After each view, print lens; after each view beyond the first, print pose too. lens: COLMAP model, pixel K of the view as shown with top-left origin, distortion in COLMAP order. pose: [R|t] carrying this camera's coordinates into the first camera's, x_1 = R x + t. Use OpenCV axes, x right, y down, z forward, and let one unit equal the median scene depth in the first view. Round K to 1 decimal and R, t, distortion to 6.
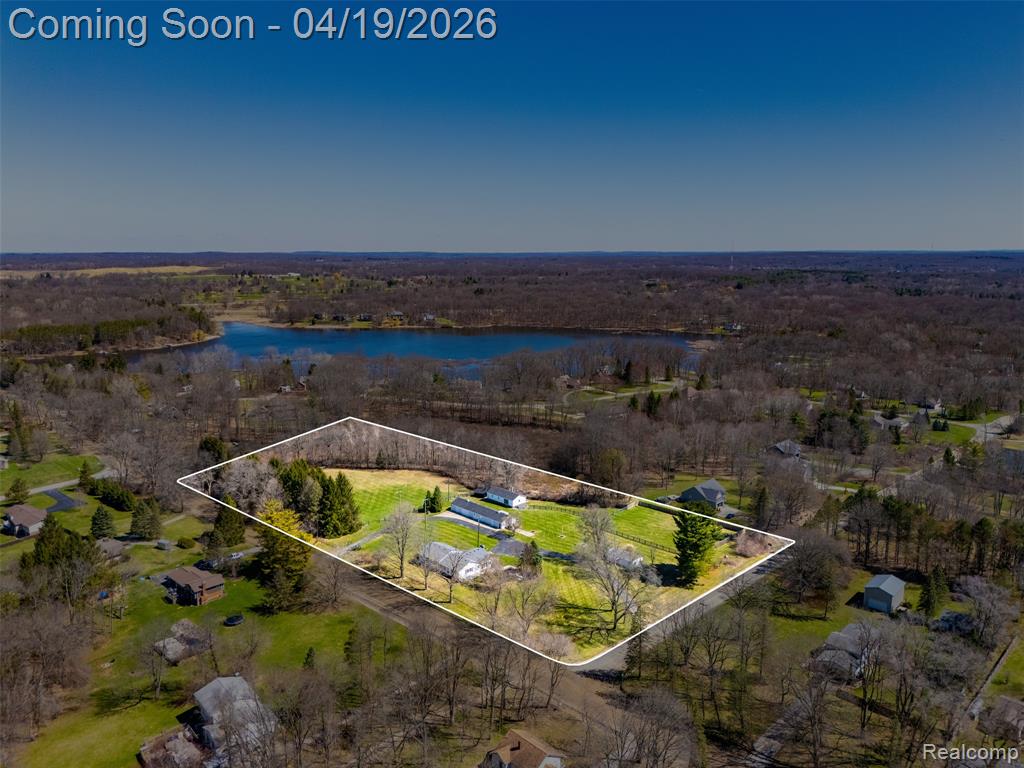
lens RADIAL K [[753.1, 0, 515.0], [0, 753.1, 387.1], [0, 0, 1]] dist [0.089030, -0.086322]
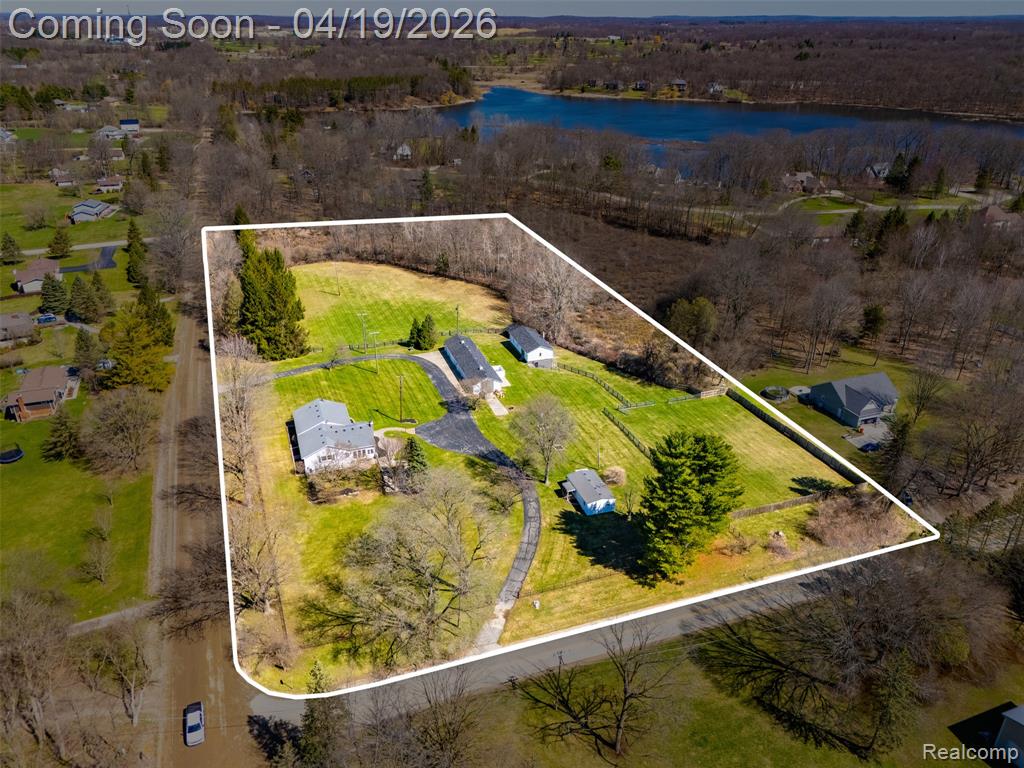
lens RADIAL K [[753.1, 0, 515.0], [0, 753.1, 387.1], [0, 0, 1]] dist [0.089030, -0.086322]
pose [[0.902082, 0.194436, -0.385282, 0.212256], [-0.083325, 0.954430, 0.286566, -0.009692], [0.423444, -0.226402, 0.877176, 0.339005]]
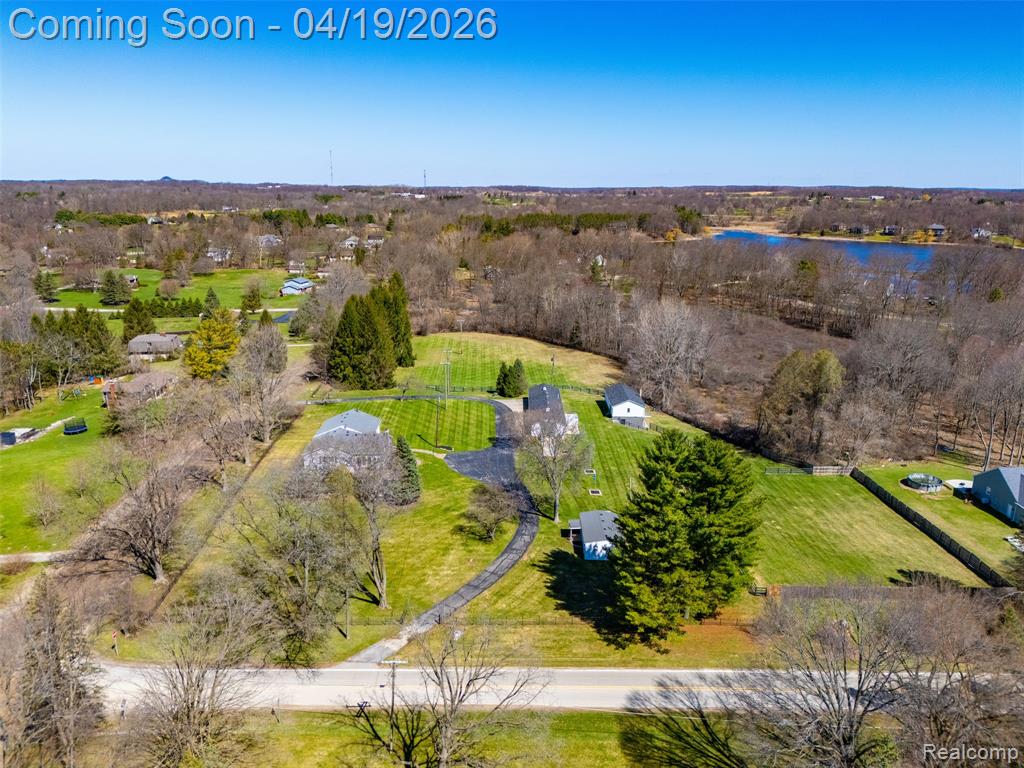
lens RADIAL K [[753.1, 0, 515.0], [0, 753.1, 387.1], [0, 0, 1]] dist [0.089030, -0.086322]
pose [[0.714665, 0.188335, -0.673635, 0.281222], [-0.137732, 0.982104, 0.128456, 0.060652], [0.685773, 0.000978, 0.727815, 0.443781]]
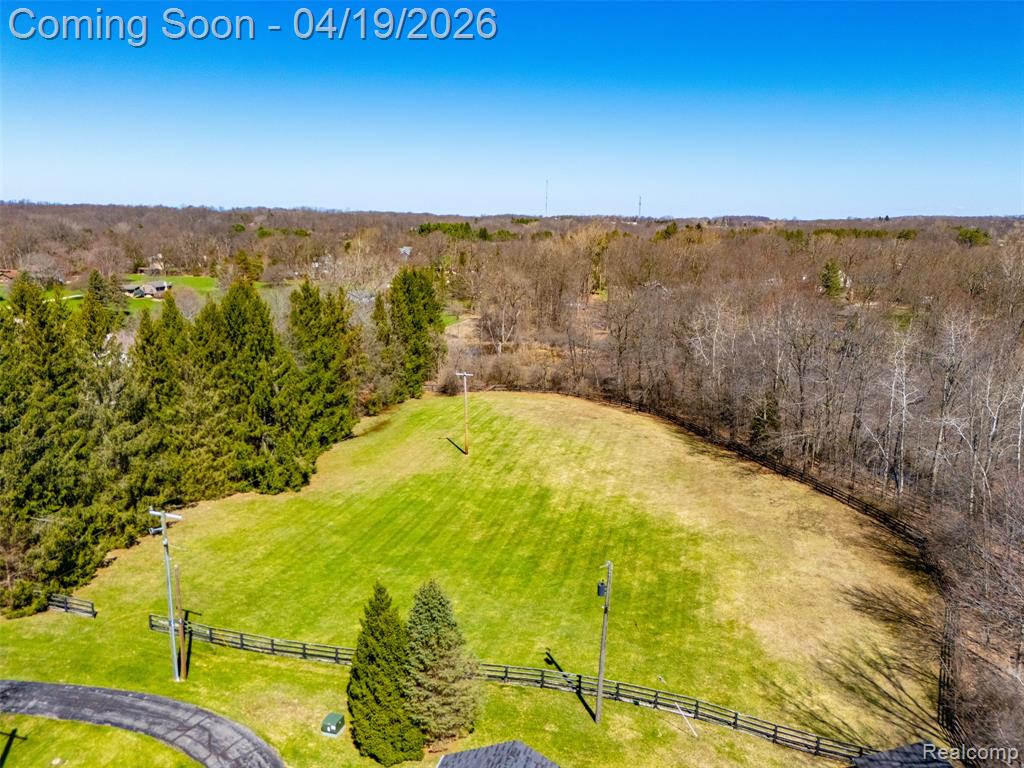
lens RADIAL K [[753.1, 0, 515.0], [0, 753.1, 387.1], [0, 0, 1]] dist [0.089030, -0.086322]
pose [[0.490553, 0.195505, -0.849197, 0.015853], [-0.168478, 0.977399, 0.127696, 0.062025], [0.854969, 0.080429, 0.512405, 0.786414]]
